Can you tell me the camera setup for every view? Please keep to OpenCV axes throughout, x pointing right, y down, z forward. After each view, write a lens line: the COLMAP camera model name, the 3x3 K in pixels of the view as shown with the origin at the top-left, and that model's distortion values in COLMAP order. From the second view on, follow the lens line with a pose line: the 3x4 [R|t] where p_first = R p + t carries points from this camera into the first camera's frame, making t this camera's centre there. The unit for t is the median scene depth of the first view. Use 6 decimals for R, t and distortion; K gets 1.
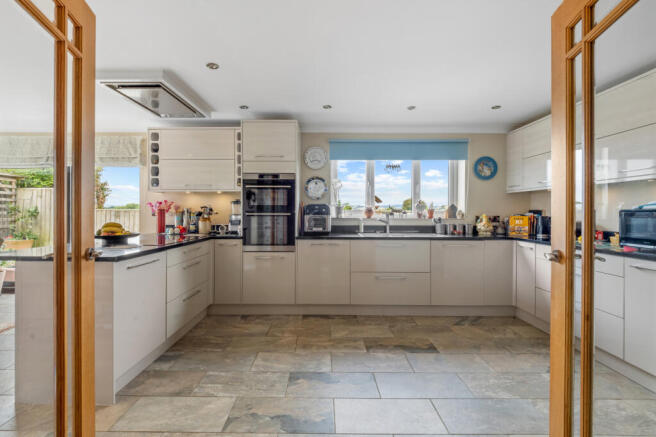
lens RADIAL K [[300.4, 0, 326.1], [0, 300.4, 214.6], [0, 0, 1]] dist [-0.001120, -0.001033]
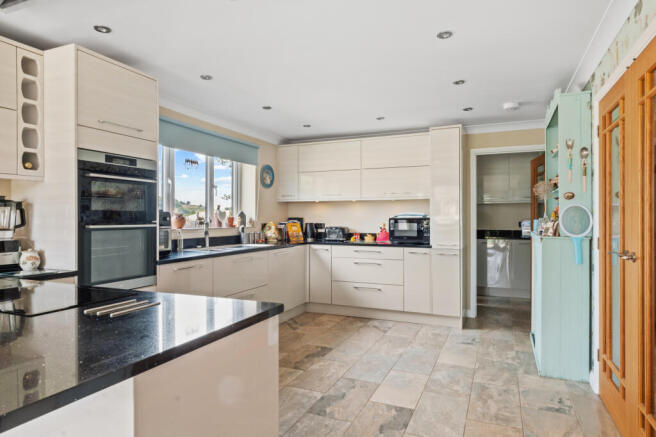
lens RADIAL K [[406.3, 0, 328.2], [0, 406.3, 218.6], [0, 0, 1]] dist [0.006851, -0.000354]
pose [[0.385002, -0.004533, 0.922905, -0.761438], [0.008706, 0.999961, 0.001280, -0.013772], [-0.922875, 0.007542, 0.385026, 0.332061]]
